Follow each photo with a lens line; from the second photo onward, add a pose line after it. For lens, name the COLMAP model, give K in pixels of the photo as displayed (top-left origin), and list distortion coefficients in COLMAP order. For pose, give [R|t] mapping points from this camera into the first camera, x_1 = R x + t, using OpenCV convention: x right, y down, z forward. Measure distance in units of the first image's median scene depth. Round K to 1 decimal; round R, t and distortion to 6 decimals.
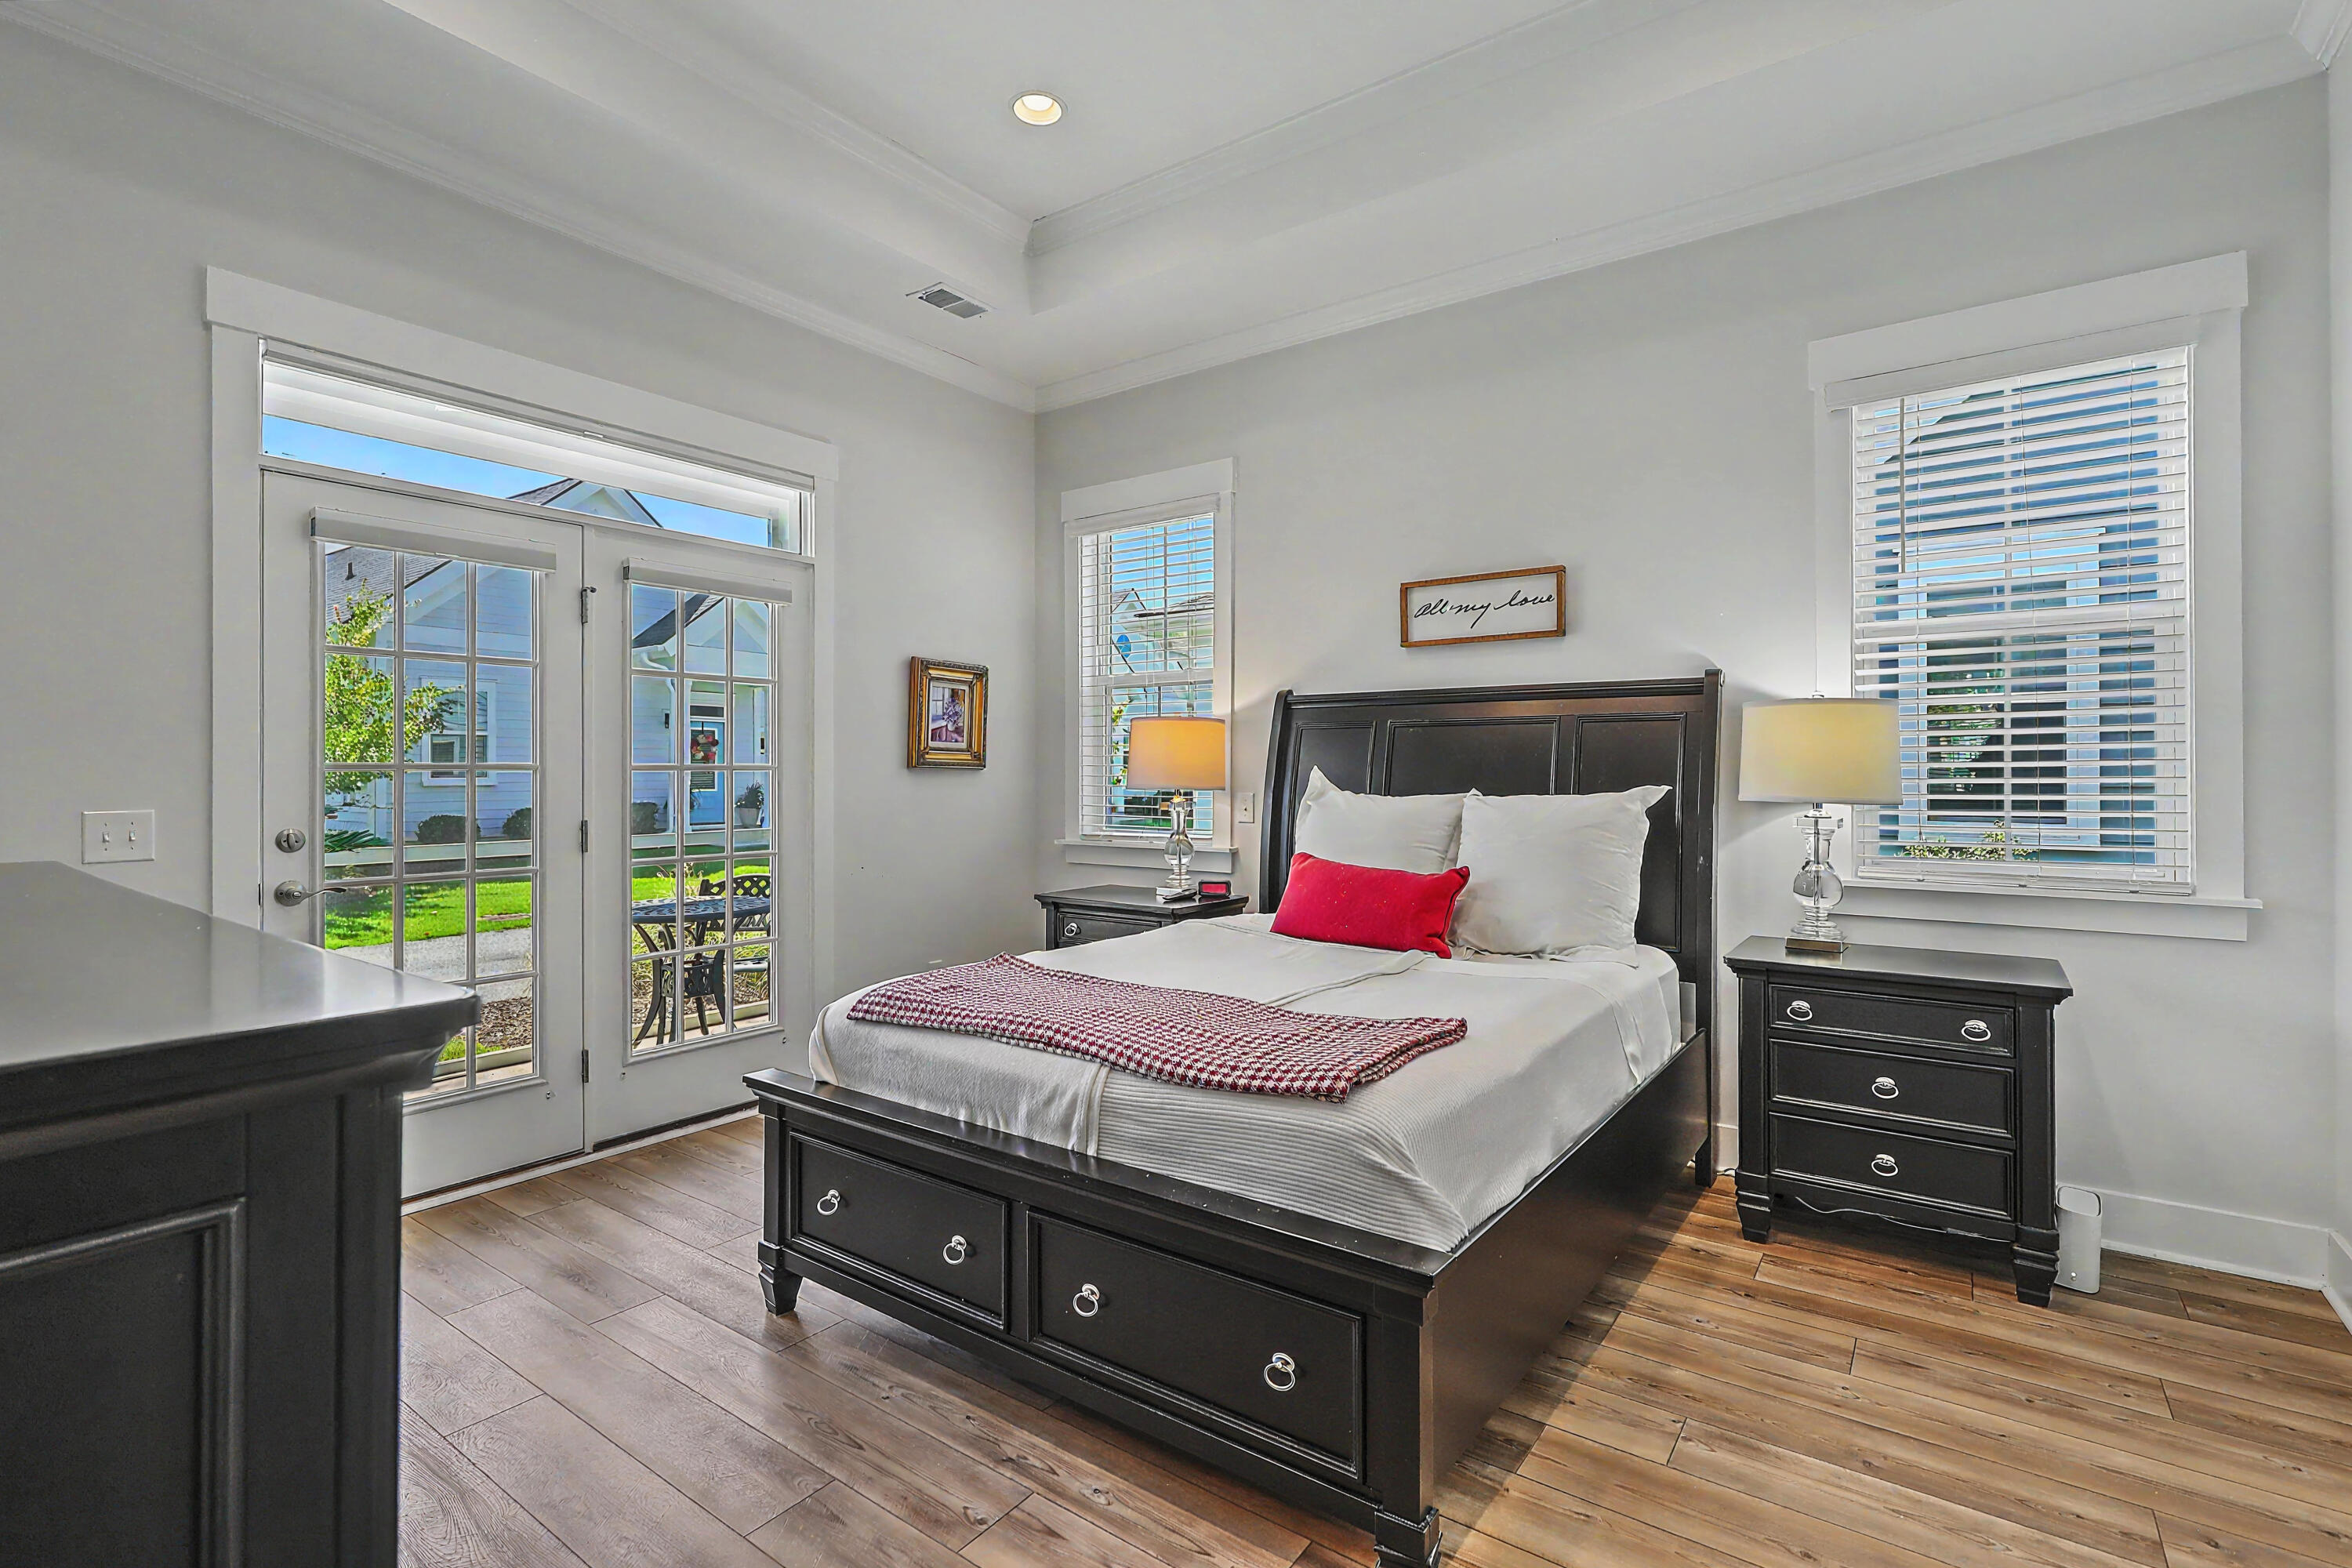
lens RADIAL K [[1074.4, 0, 1185.9], [0, 1074.4, 767.1], [0, 0, 1]] dist [0.006034, 0.000118]
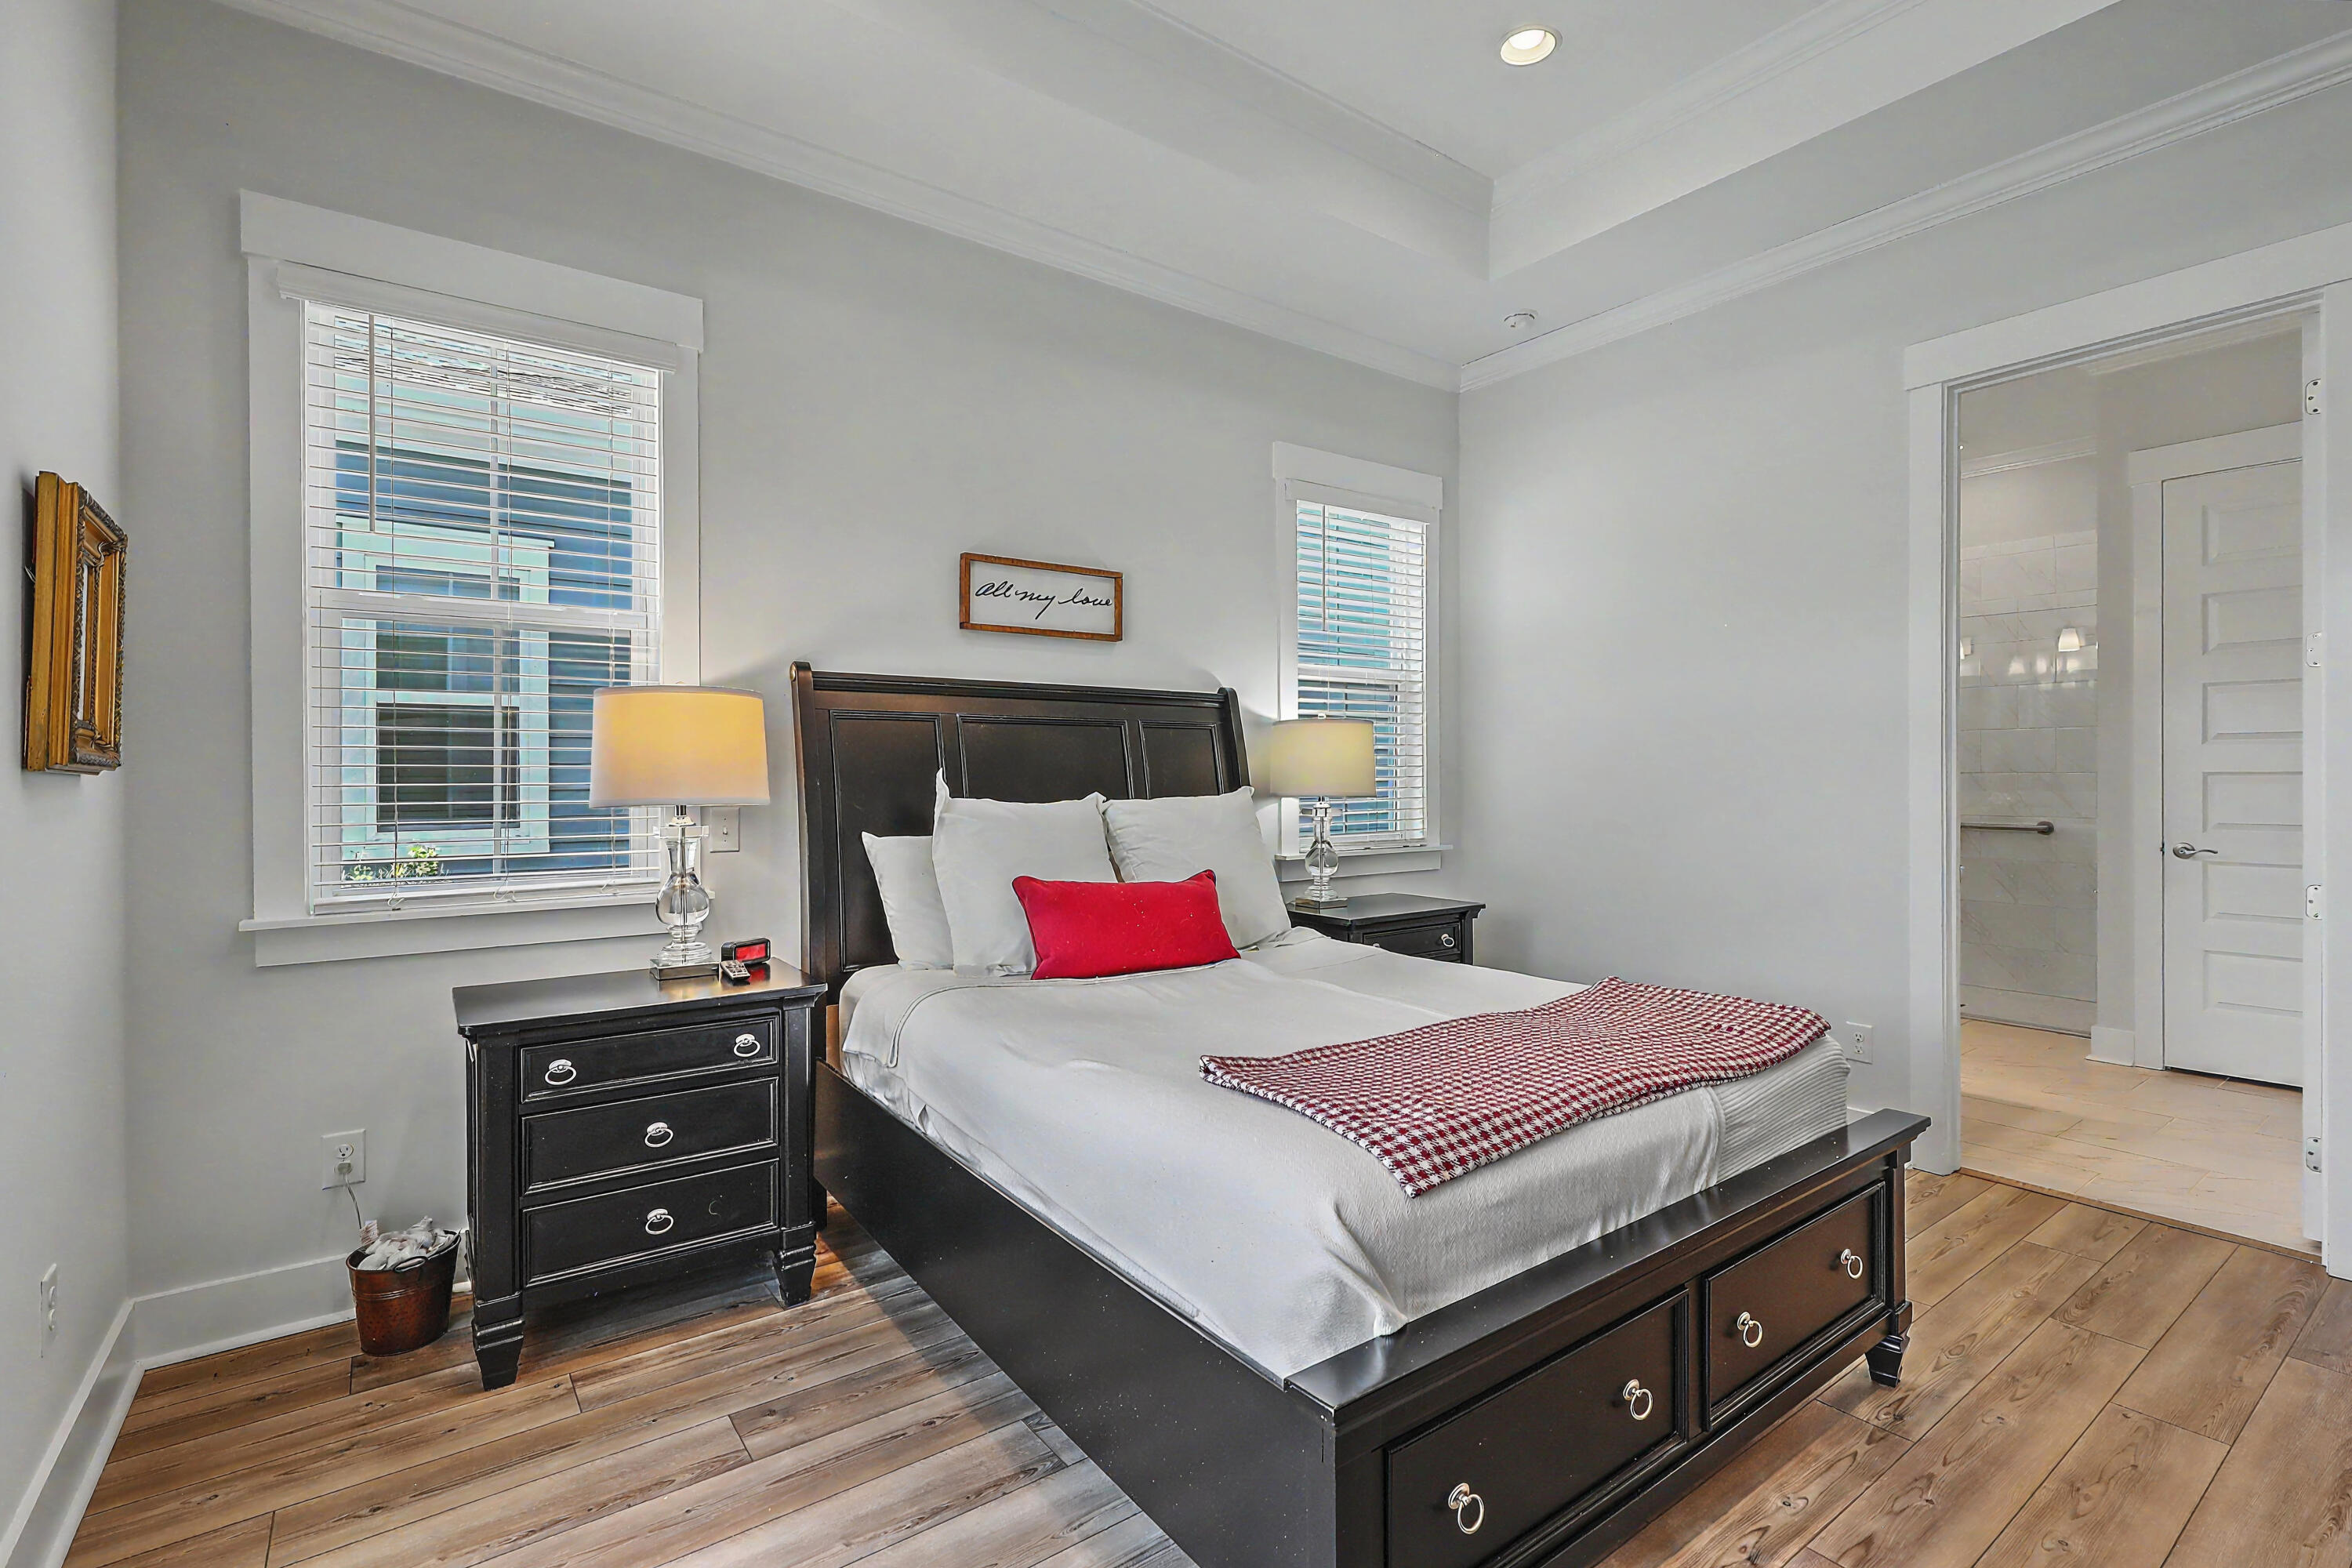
lens RADIAL K [[1074.4, 0, 1182.3], [0, 1074.4, 780.9], [0, 0, 1]] dist [0.006034, 0.000118]
pose [[0.312386, -0.003694, 0.949948, -0.592400], [0.004015, 0.999989, 0.002568, 0.007506], [-0.949947, 0.003012, 0.312397, 0.619791]]
